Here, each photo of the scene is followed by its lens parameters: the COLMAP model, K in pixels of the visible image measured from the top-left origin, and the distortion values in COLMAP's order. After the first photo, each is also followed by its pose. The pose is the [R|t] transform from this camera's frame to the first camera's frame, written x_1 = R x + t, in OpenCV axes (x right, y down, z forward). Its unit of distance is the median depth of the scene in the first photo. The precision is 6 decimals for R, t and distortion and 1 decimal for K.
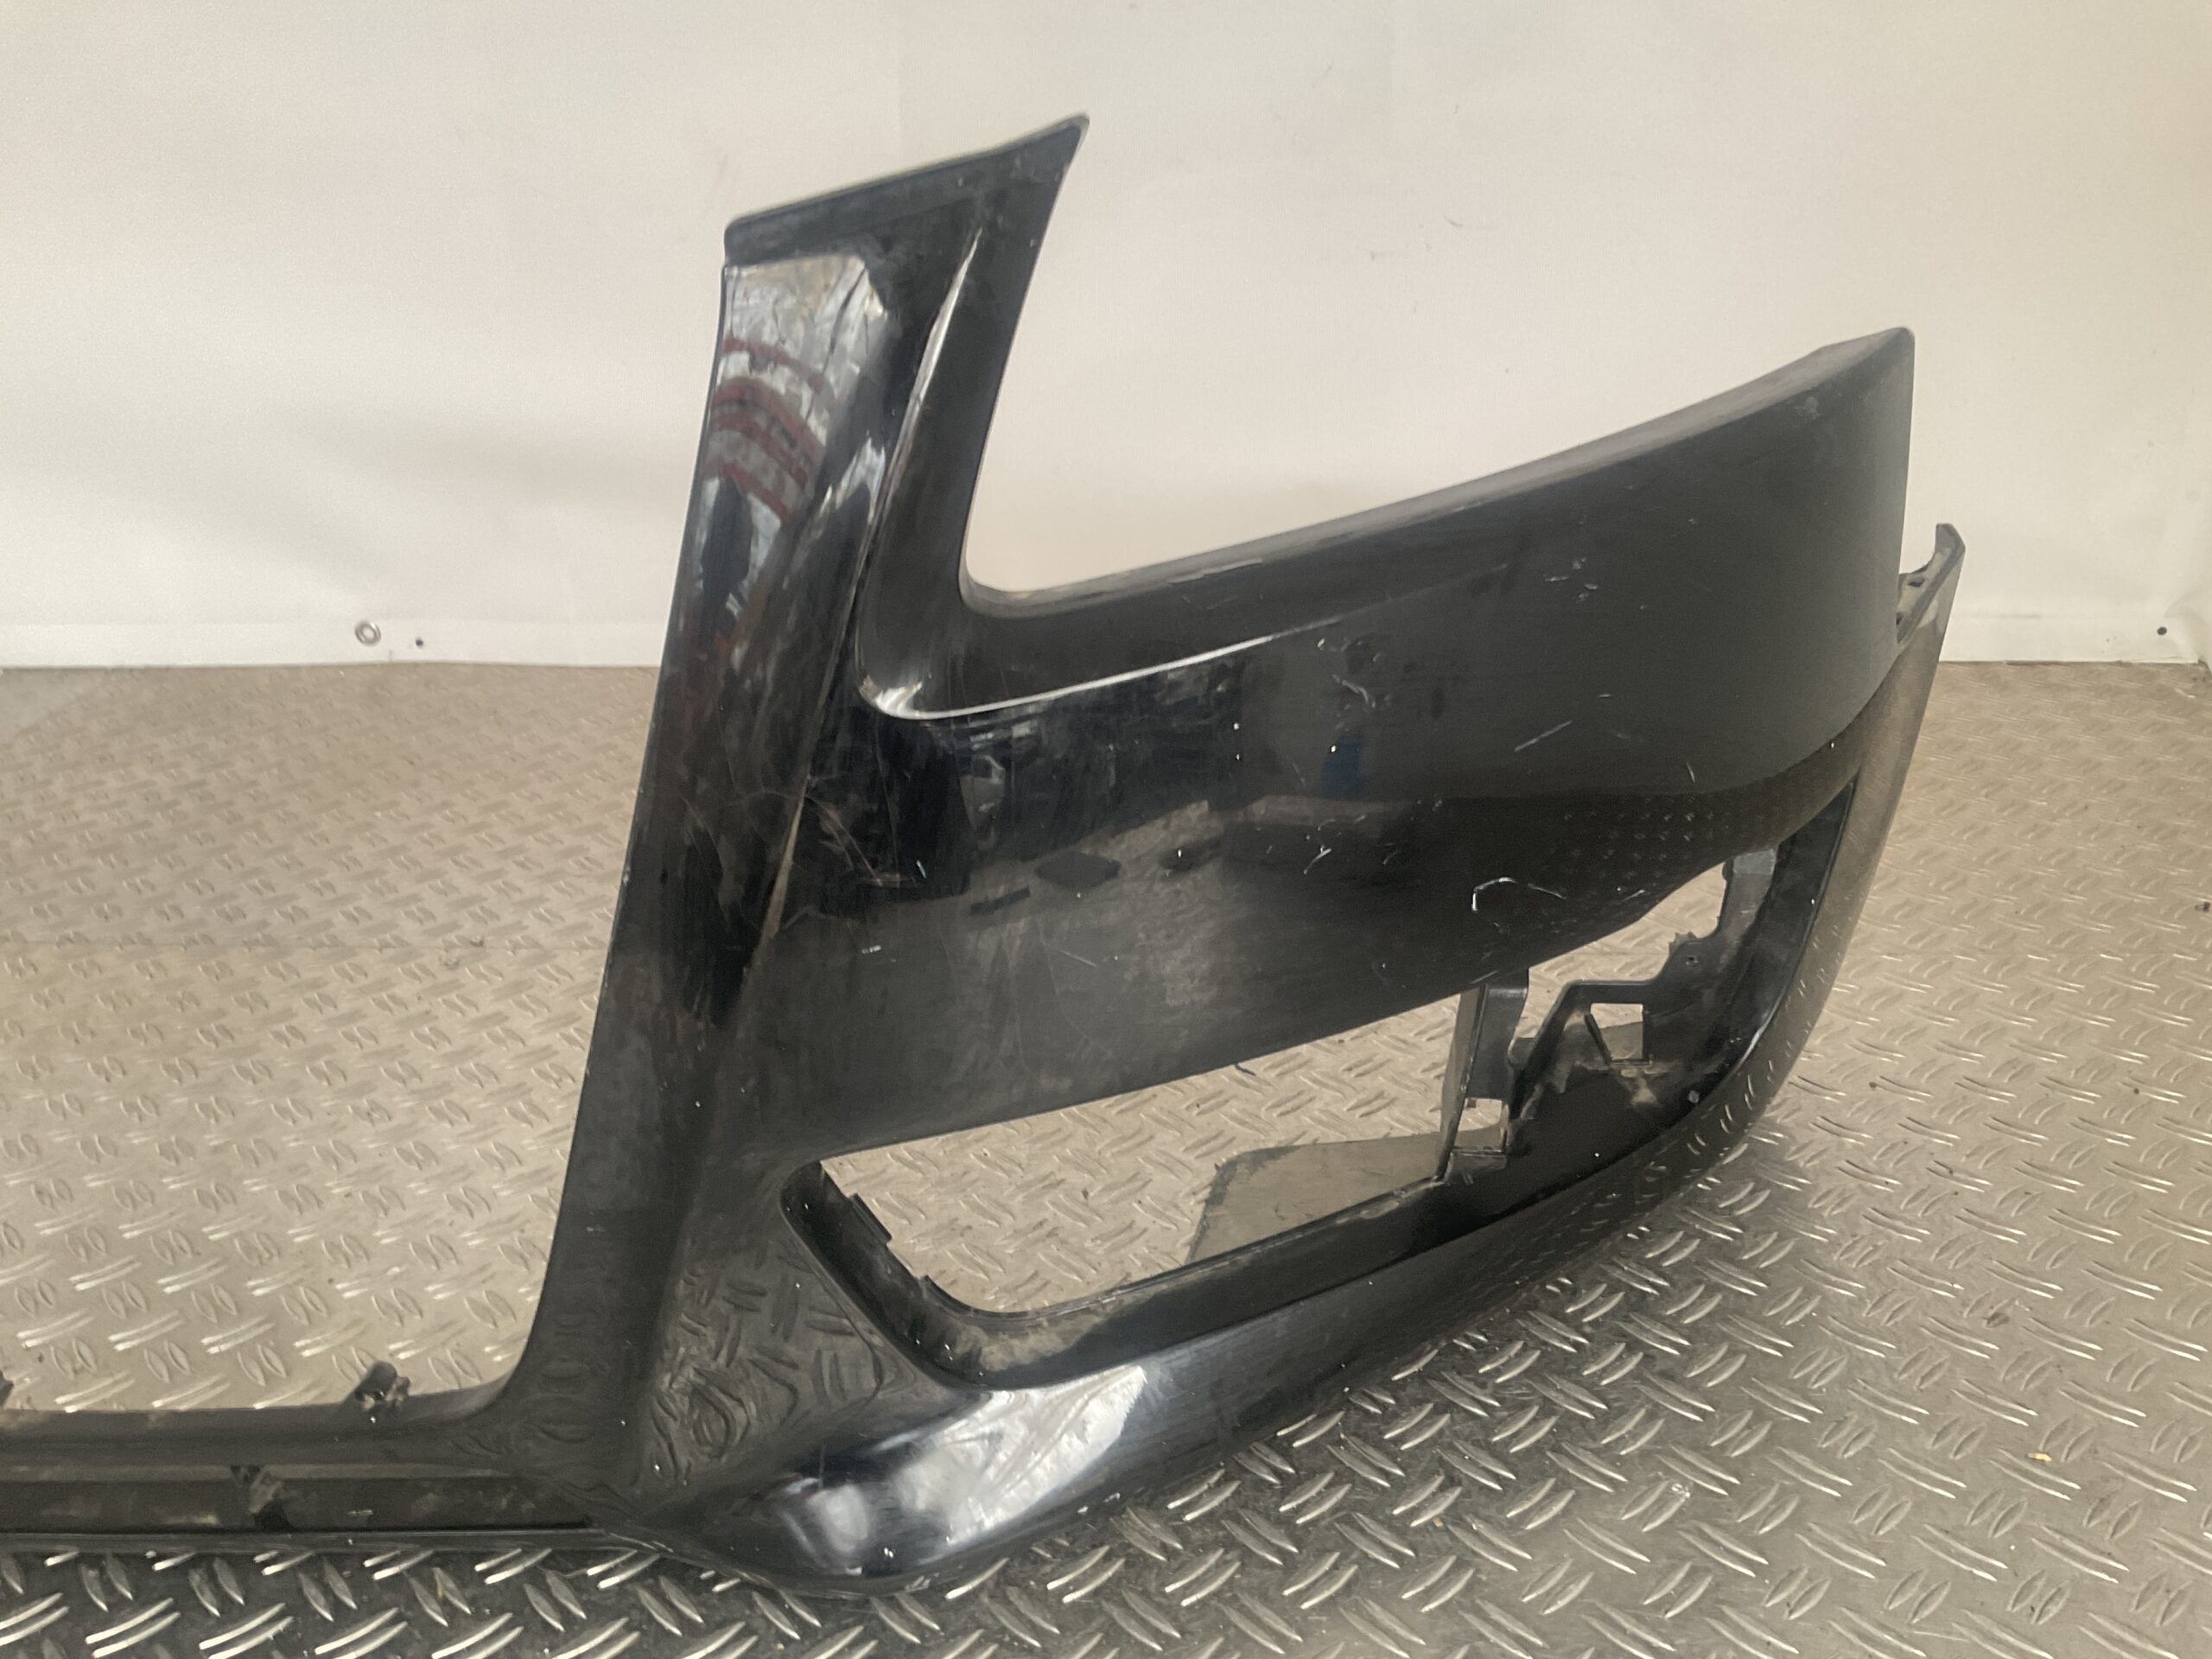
lens RADIAL K [[1828.1, 0, 1120.0], [0, 1828.1, 828.4], [0, 0, 1]] dist [0.099330, -0.190977]
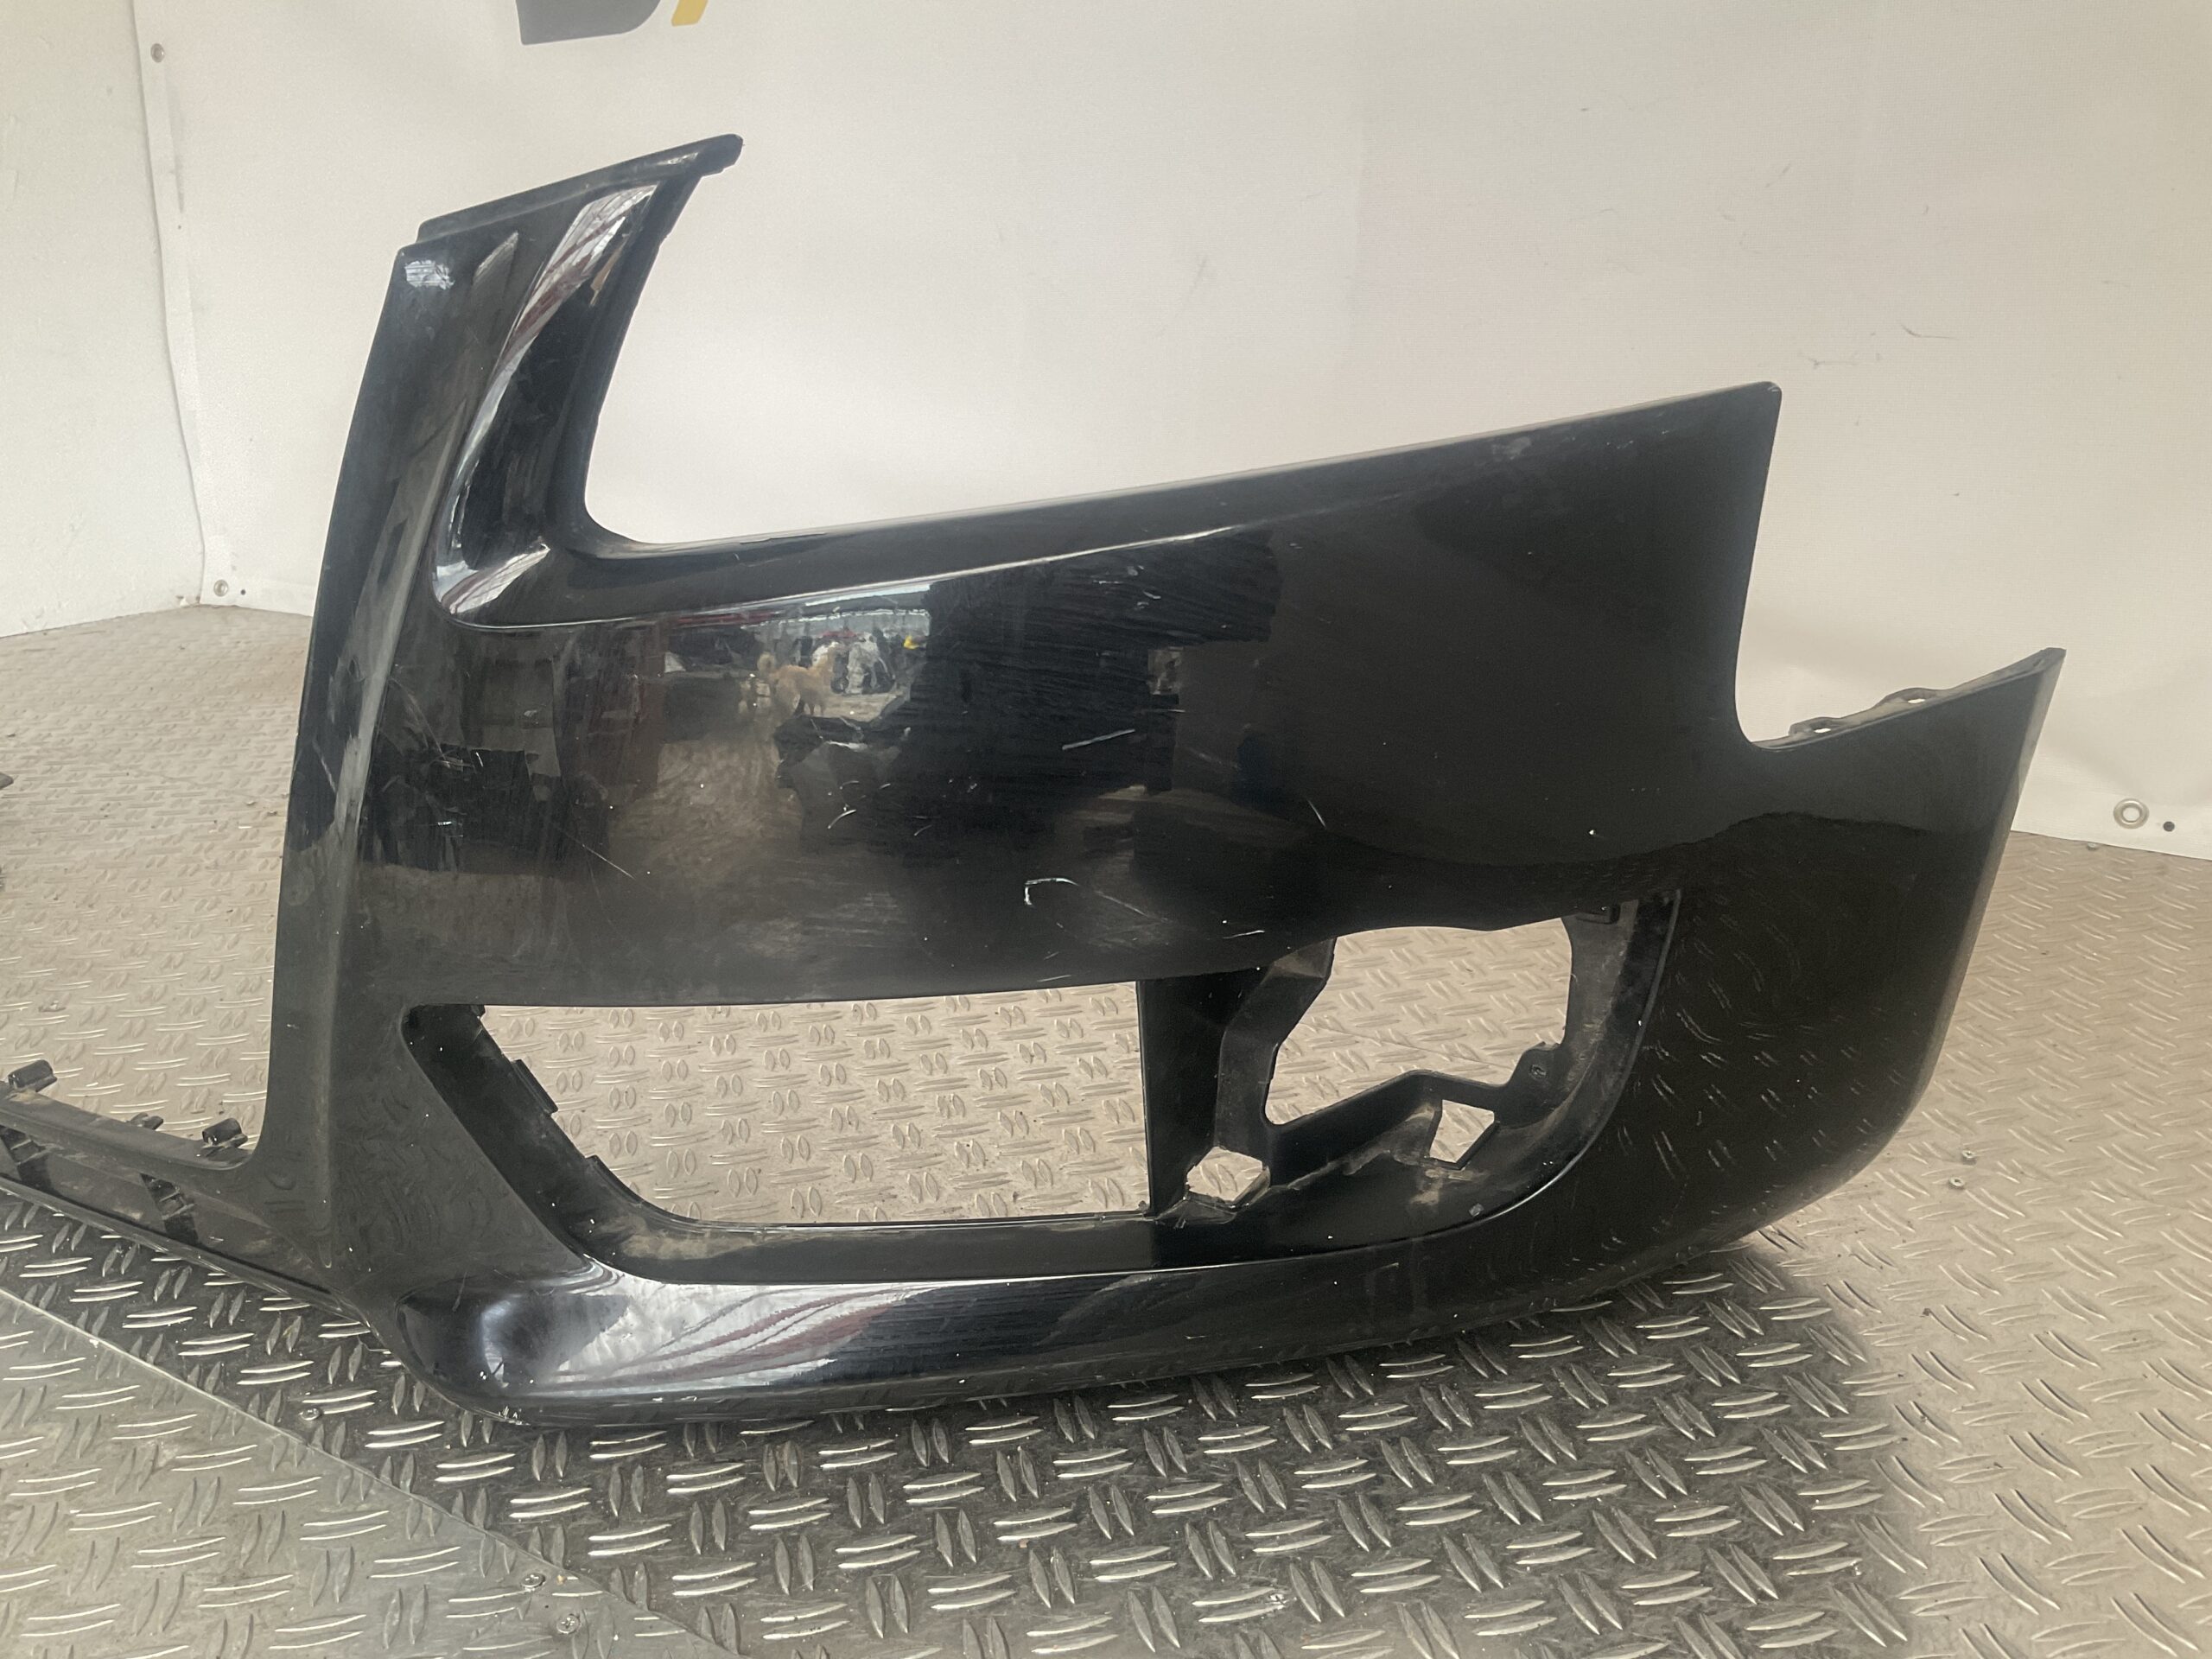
lens RADIAL K [[1828.1, 0, 1120.0], [0, 1828.1, 828.4], [0, 0, 1]] dist [0.099330, -0.190977]
pose [[0.881751, 0.146199, -0.448487, 0.651865], [-0.178769, 0.983406, -0.030896, 0.024173], [0.436528, 0.107418, 0.893255, 0.113016]]
